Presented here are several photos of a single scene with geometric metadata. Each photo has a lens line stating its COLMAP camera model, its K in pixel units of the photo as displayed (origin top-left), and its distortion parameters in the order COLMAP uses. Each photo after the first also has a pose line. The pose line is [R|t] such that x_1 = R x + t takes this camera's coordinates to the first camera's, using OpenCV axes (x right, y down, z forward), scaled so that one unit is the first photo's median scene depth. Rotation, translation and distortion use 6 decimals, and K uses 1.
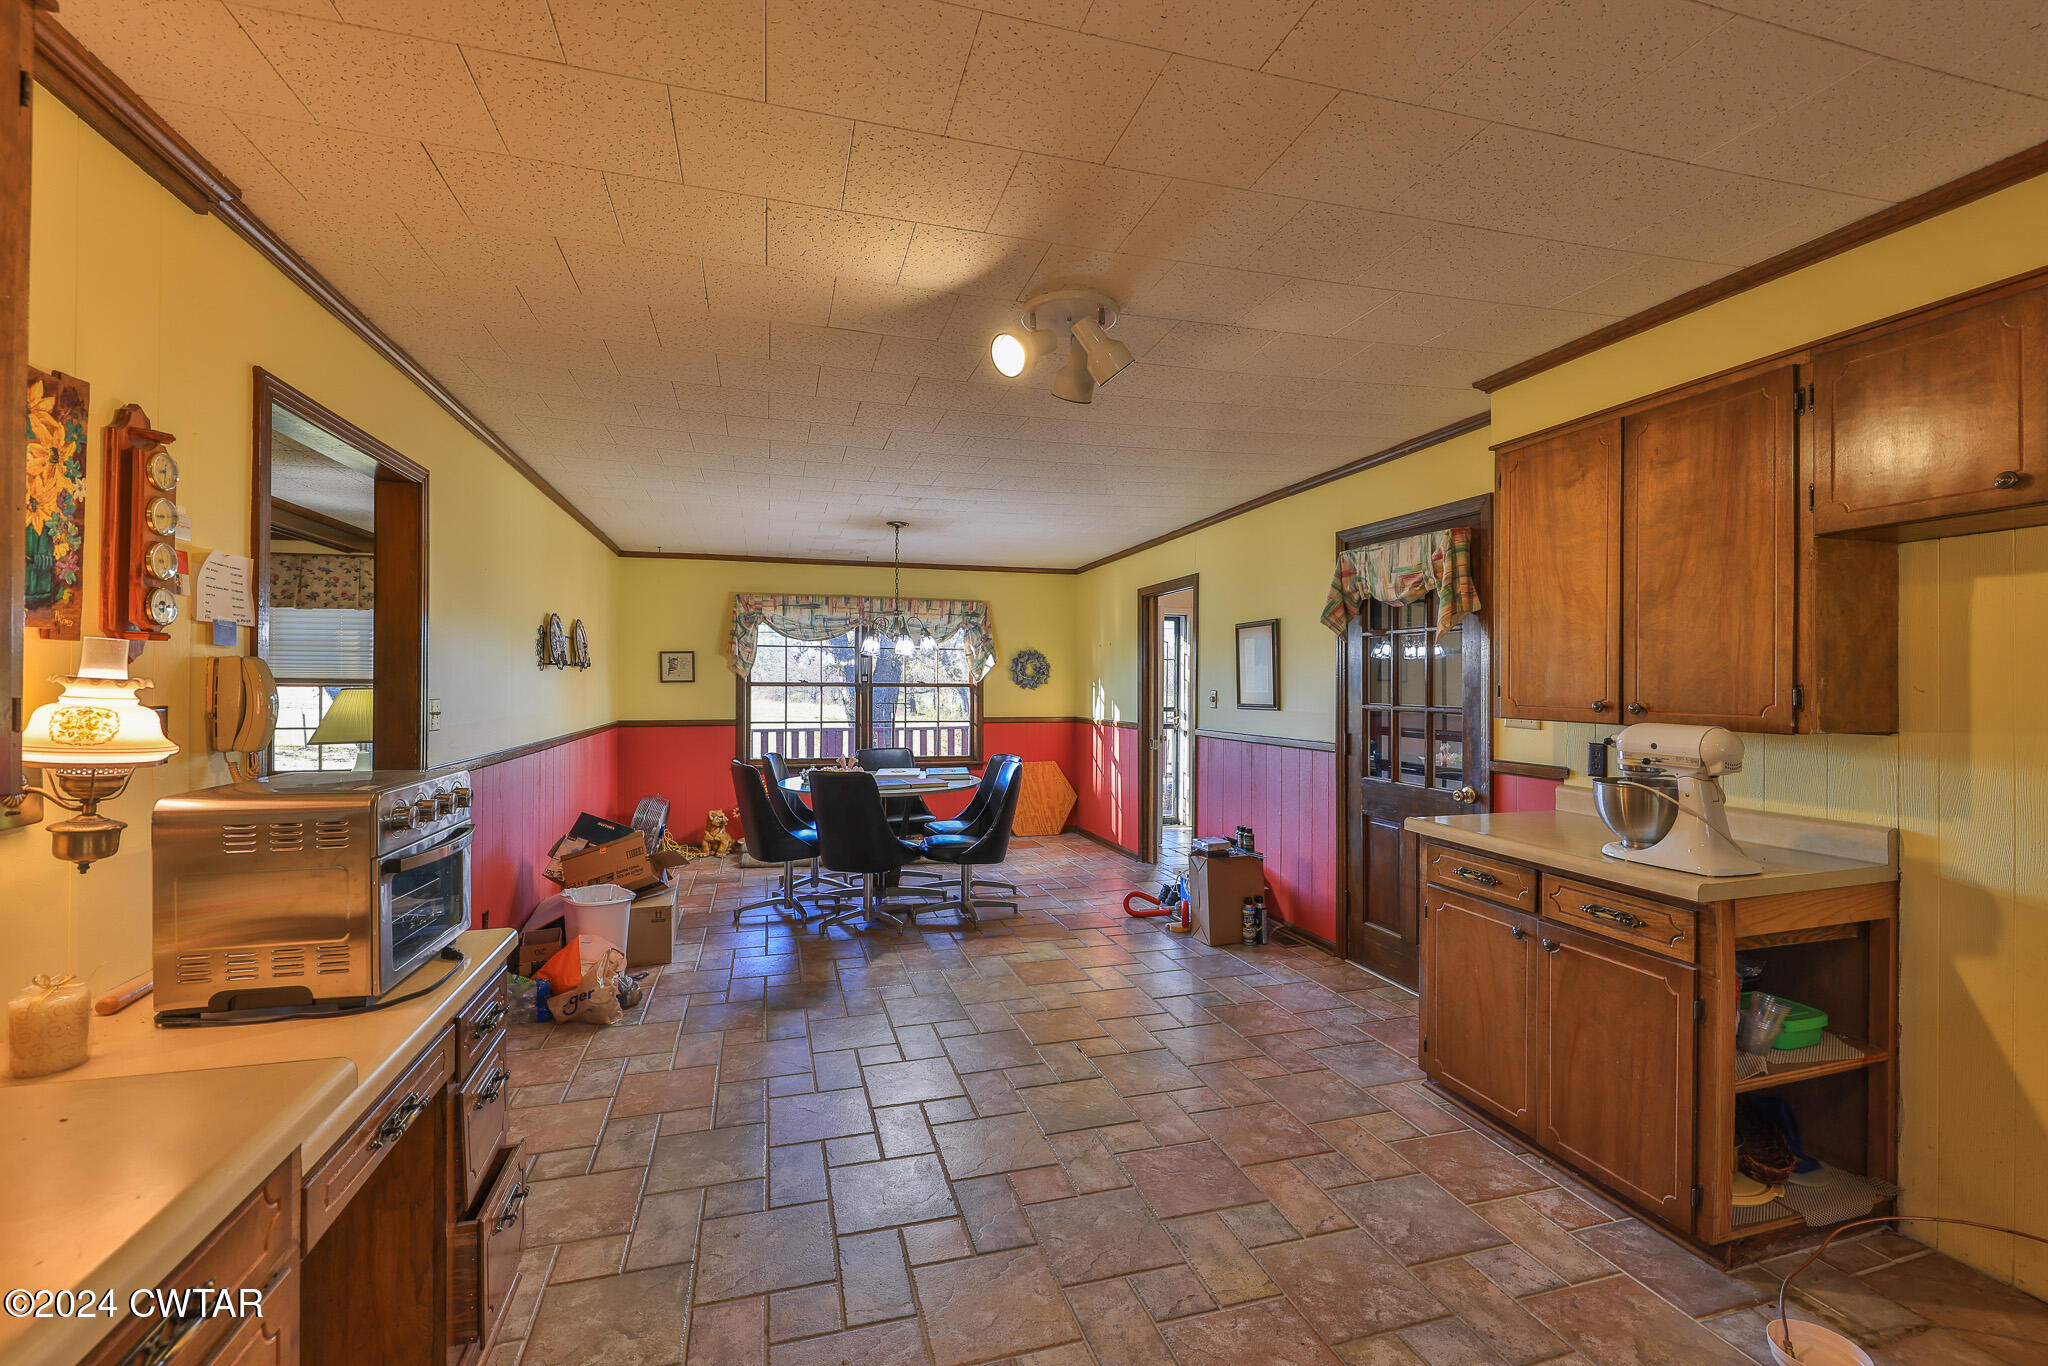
lens RADIAL K [[881.1, 0, 1097.0], [0, 881.1, 680.1], [0, 0, 1]] dist [-0.001468, -0.001561]
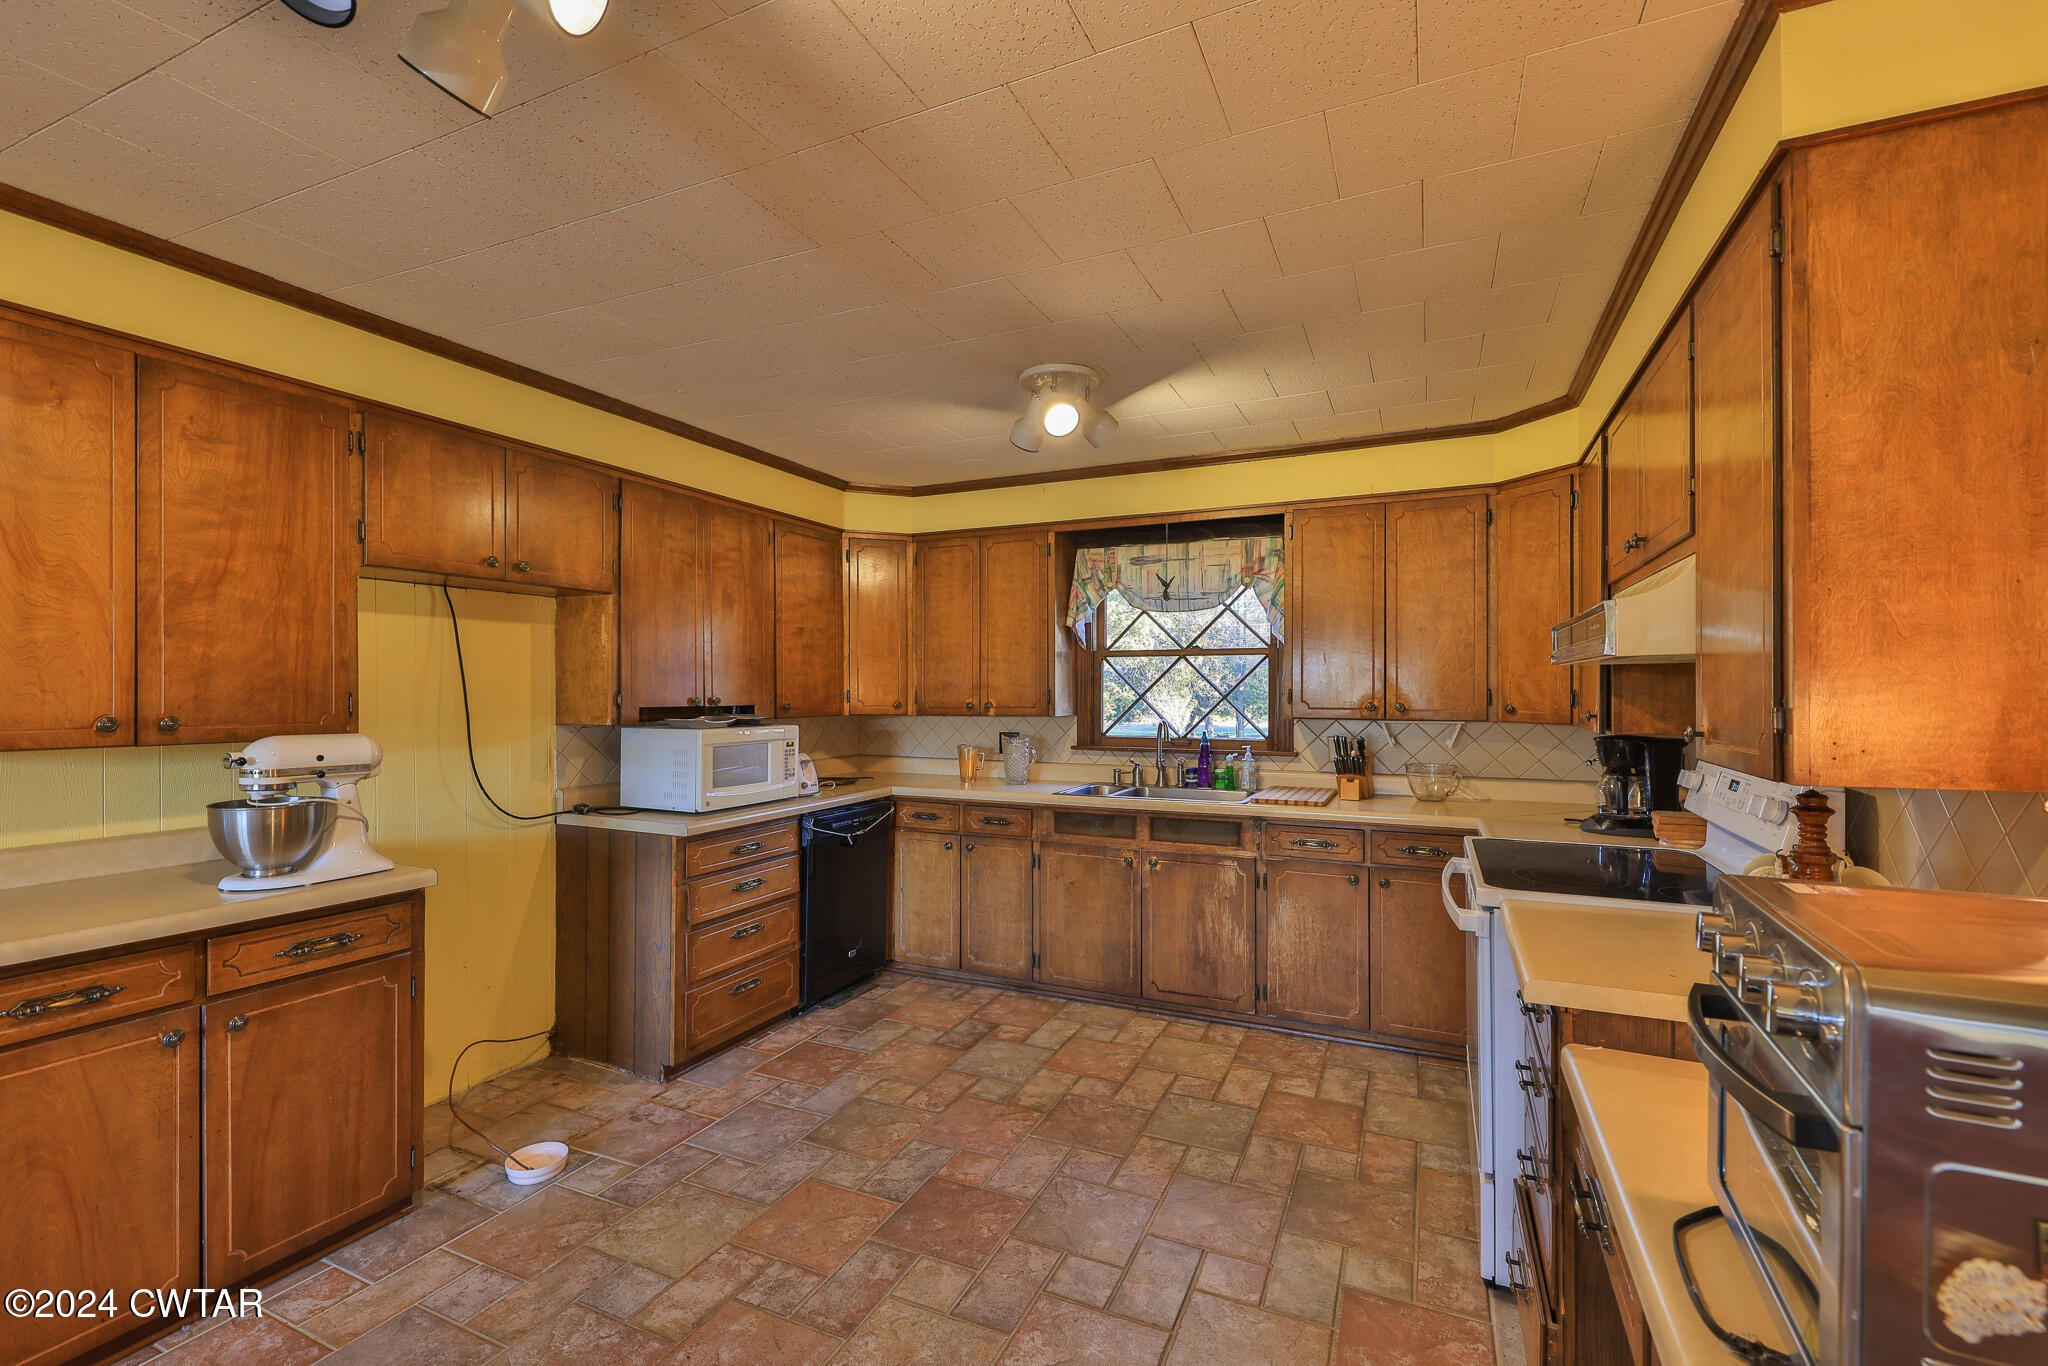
lens RADIAL K [[881.1, 0, 1009.4], [0, 881.1, 691.2], [0, 0, 1]] dist [-0.001468, -0.001561]
pose [[-0.699019, -0.003348, 0.715095, -0.567575], [-0.003778, 0.999992, 0.000990, -0.001756], [-0.715093, -0.002010, -0.699026, 1.113256]]
